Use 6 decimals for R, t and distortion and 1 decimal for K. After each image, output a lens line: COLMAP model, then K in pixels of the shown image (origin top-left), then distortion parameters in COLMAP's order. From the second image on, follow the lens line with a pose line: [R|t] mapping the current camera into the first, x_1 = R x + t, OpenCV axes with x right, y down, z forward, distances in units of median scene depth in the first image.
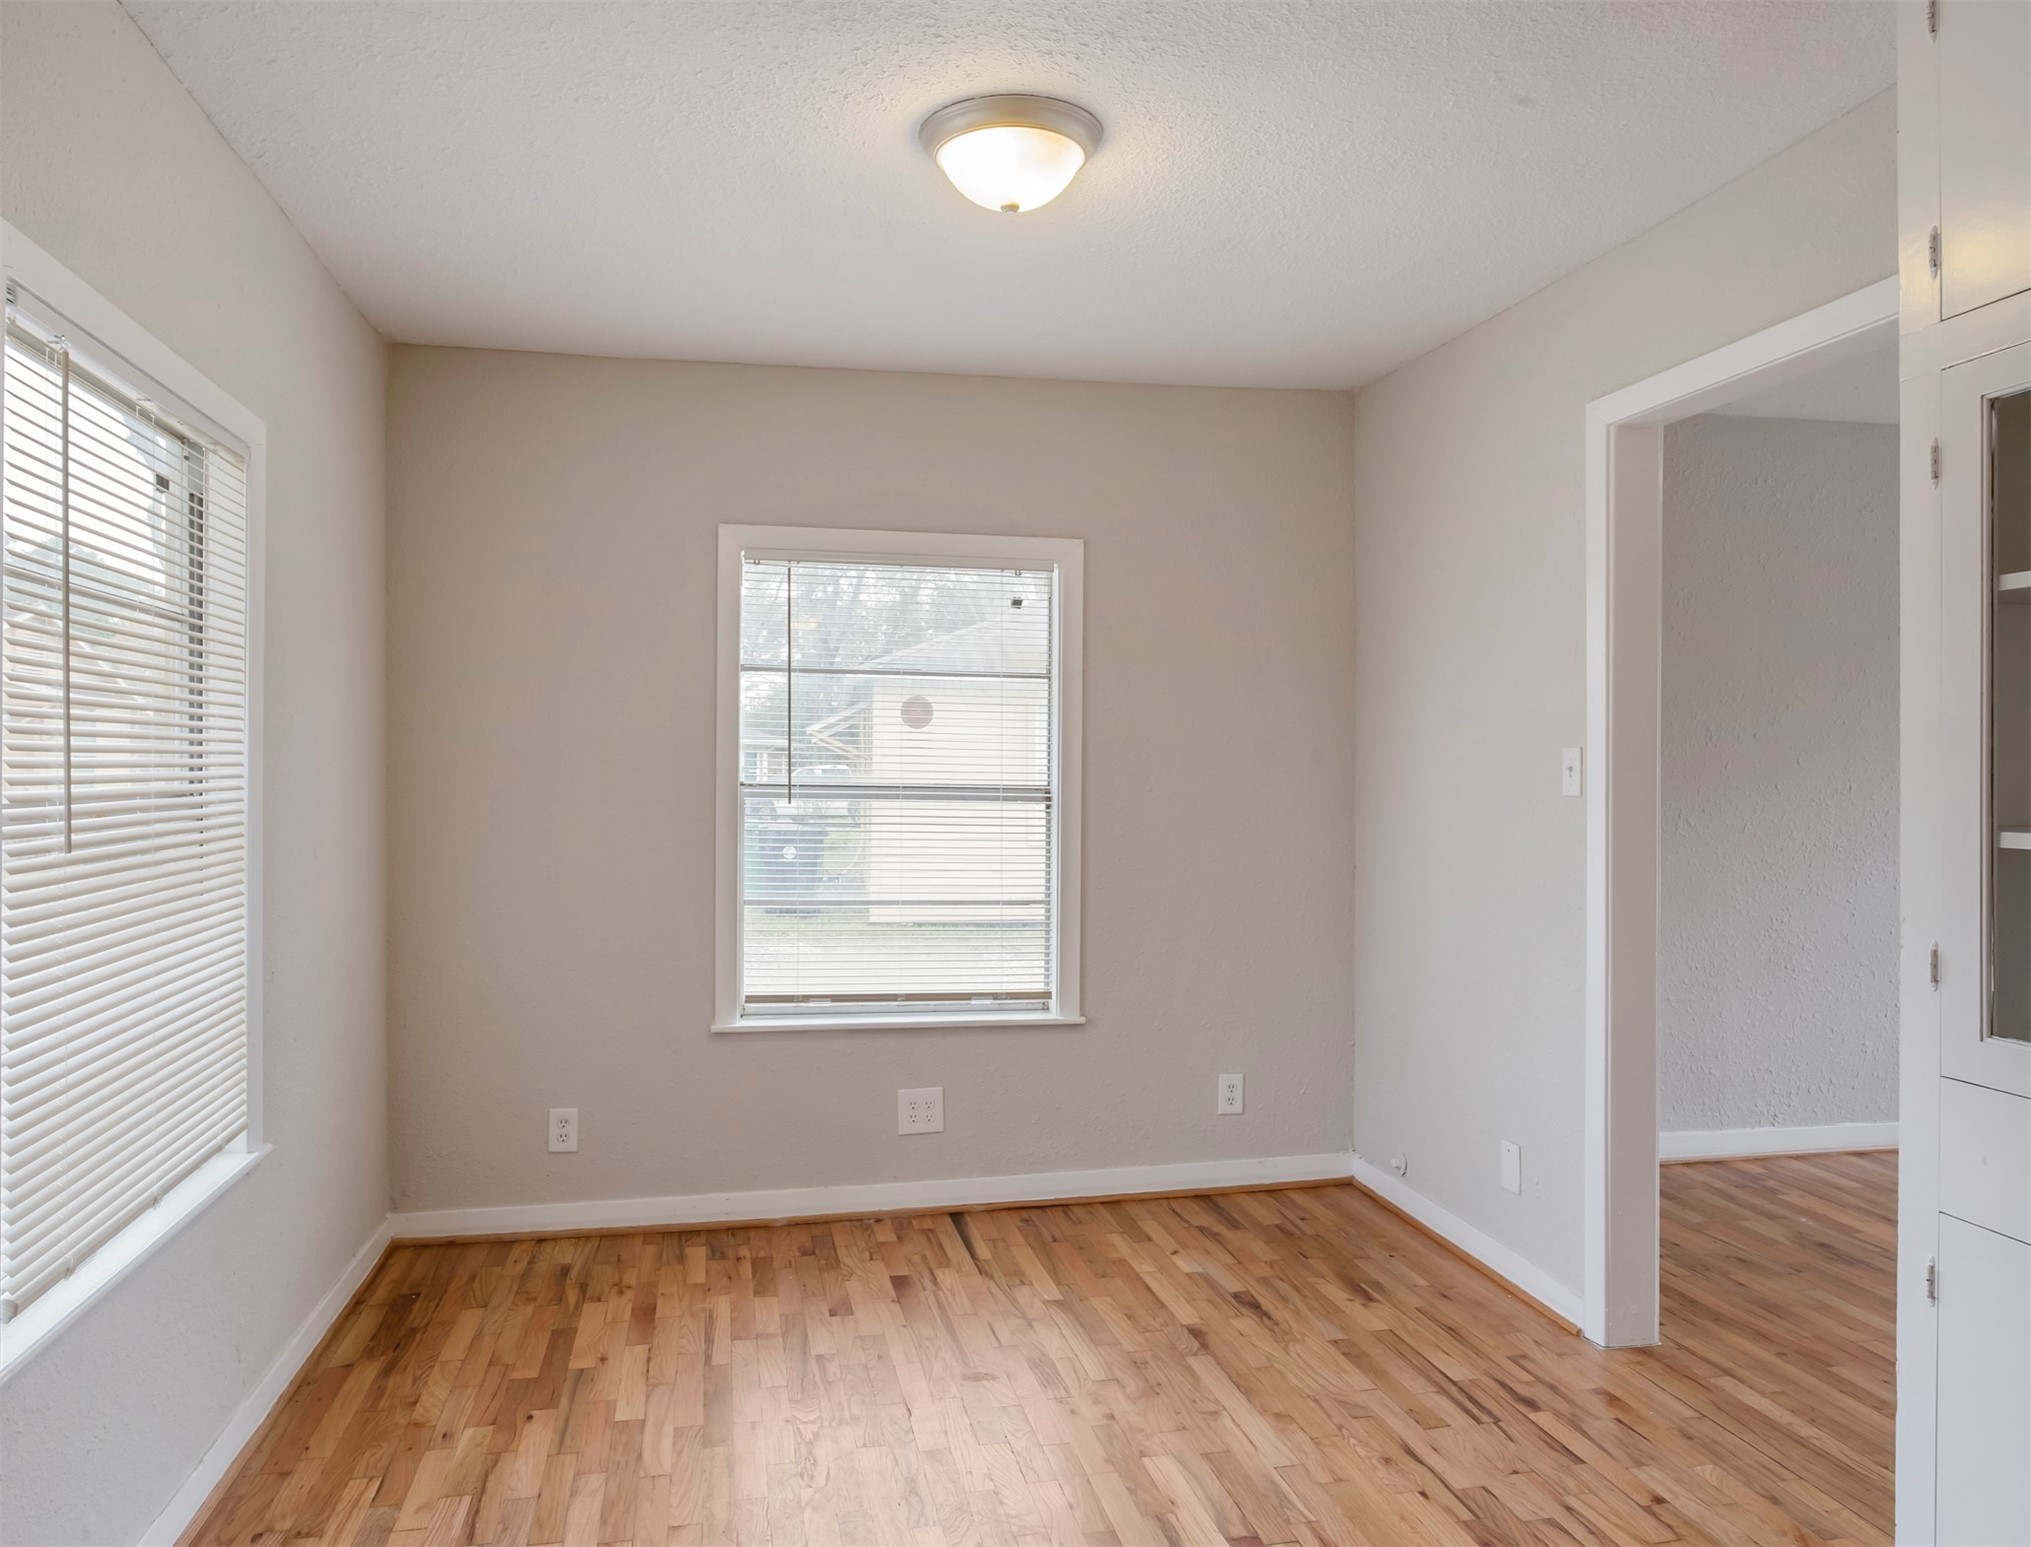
lens RADIAL K [[1331.0, 0, 1015.5], [0, 1331.0, 773.5], [0, 0, 1]] dist [-0.010108, -0.001490]
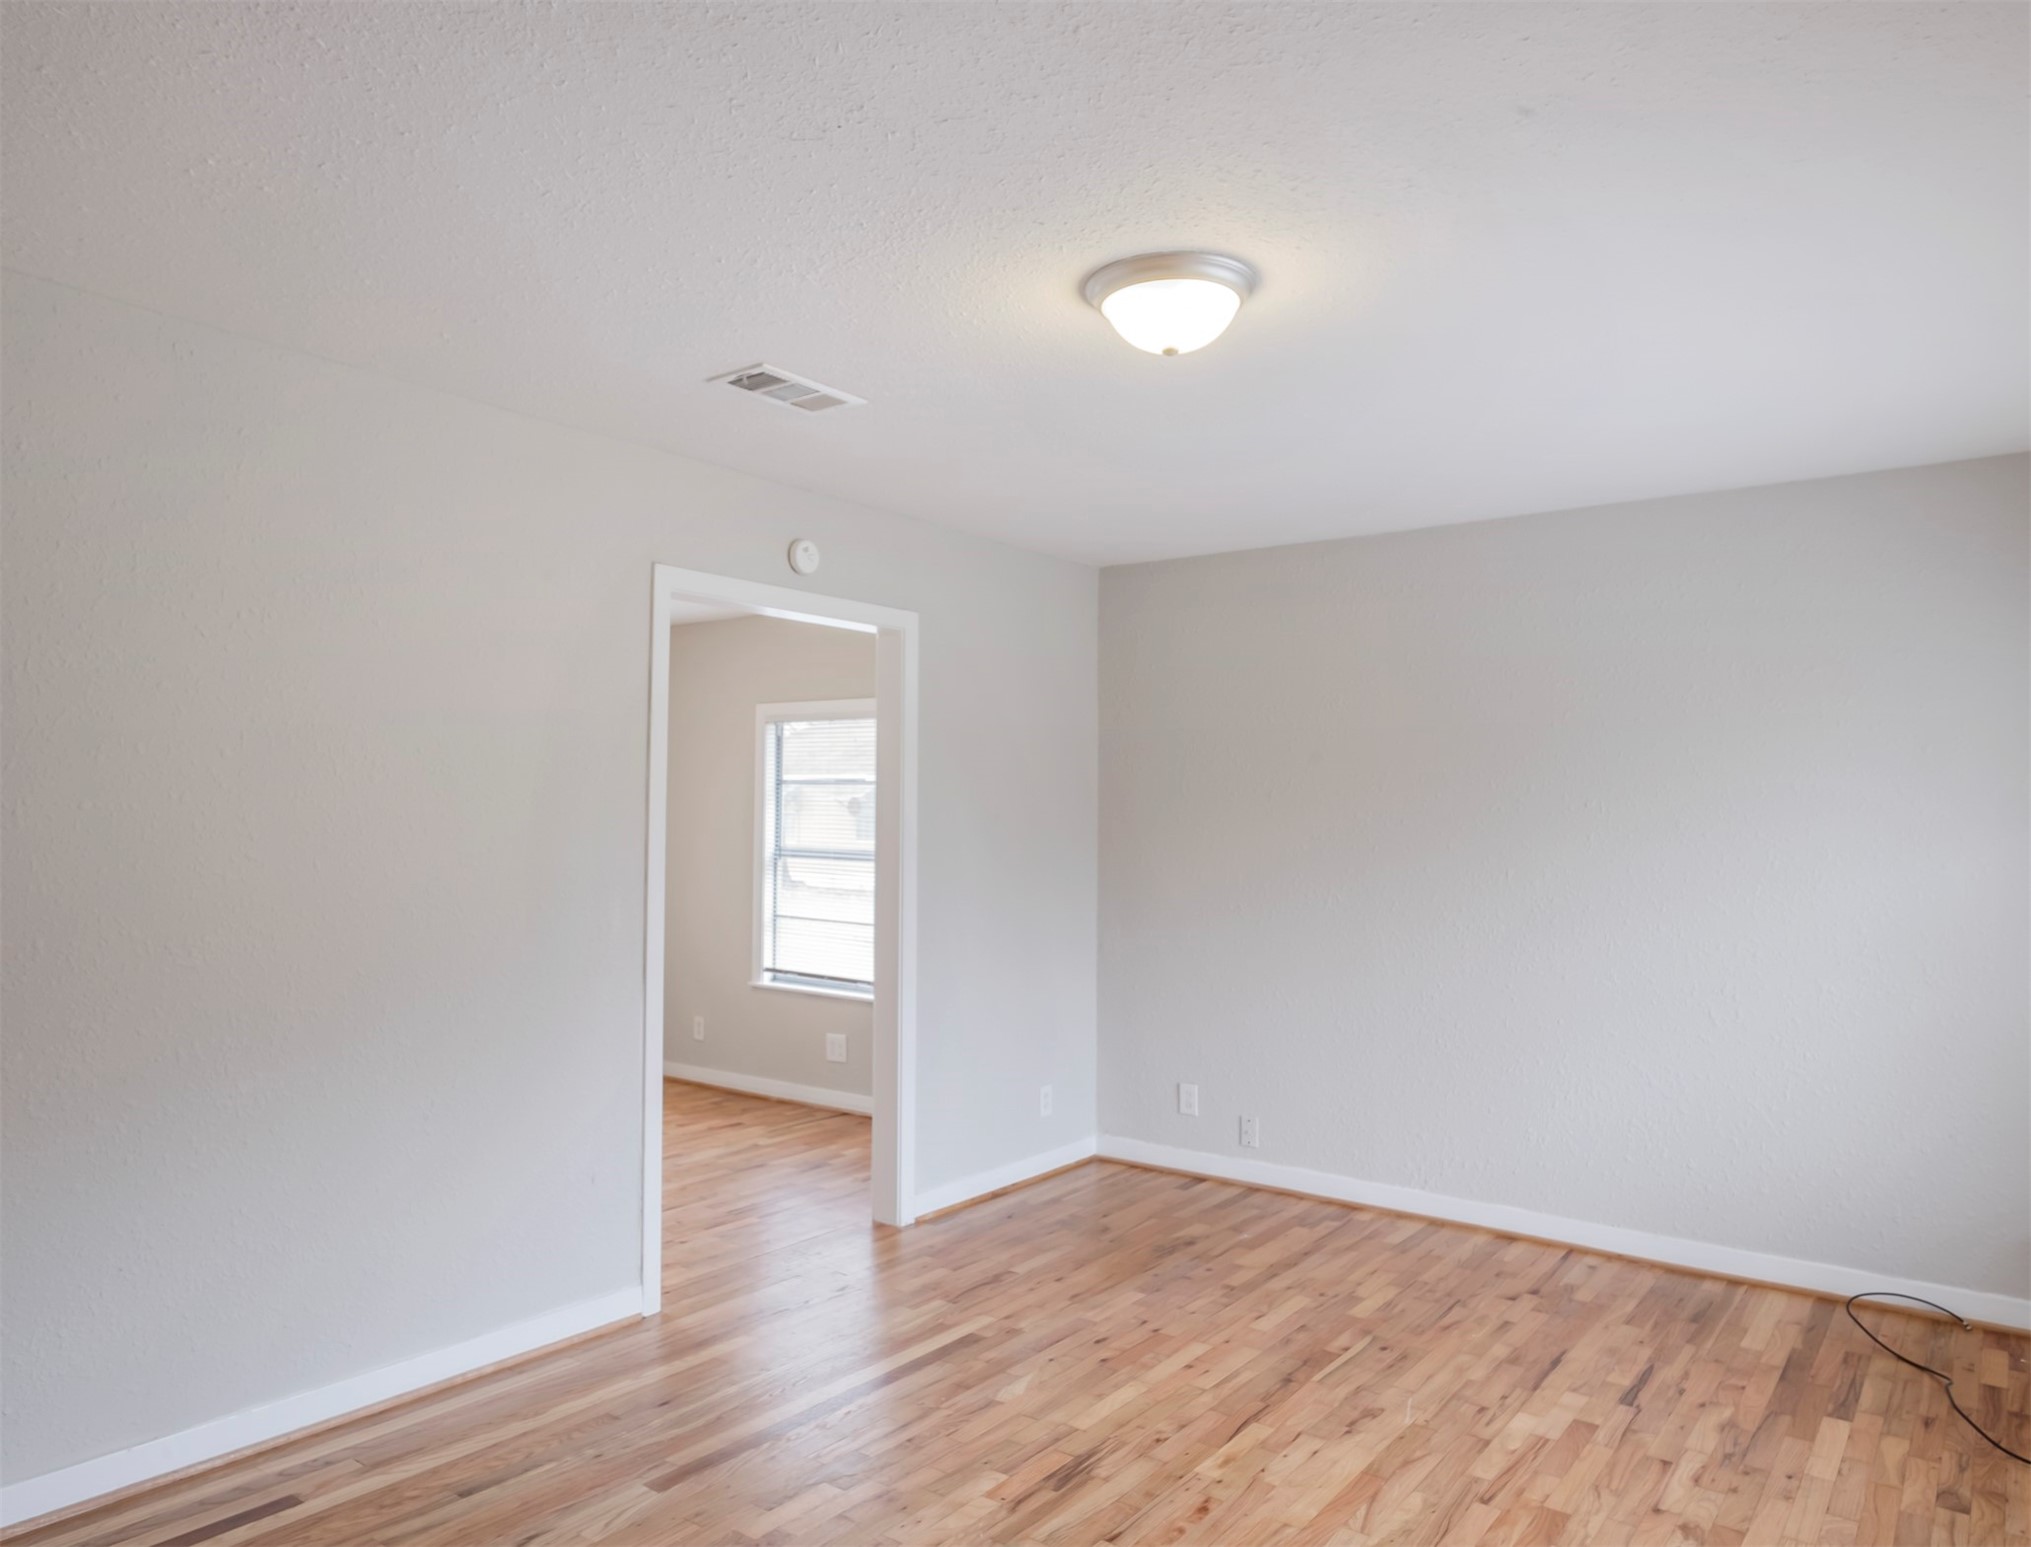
lens RADIAL K [[1331.0, 0, 1015.5], [0, 1331.0, 773.5], [0, 0, 1]] dist [-0.010108, -0.001490]
pose [[0.677867, -0.019549, -0.734925, 1.333705], [-0.007337, 0.999417, -0.033353, -0.035148], [0.735148, 0.028001, 0.677328, 0.031048]]
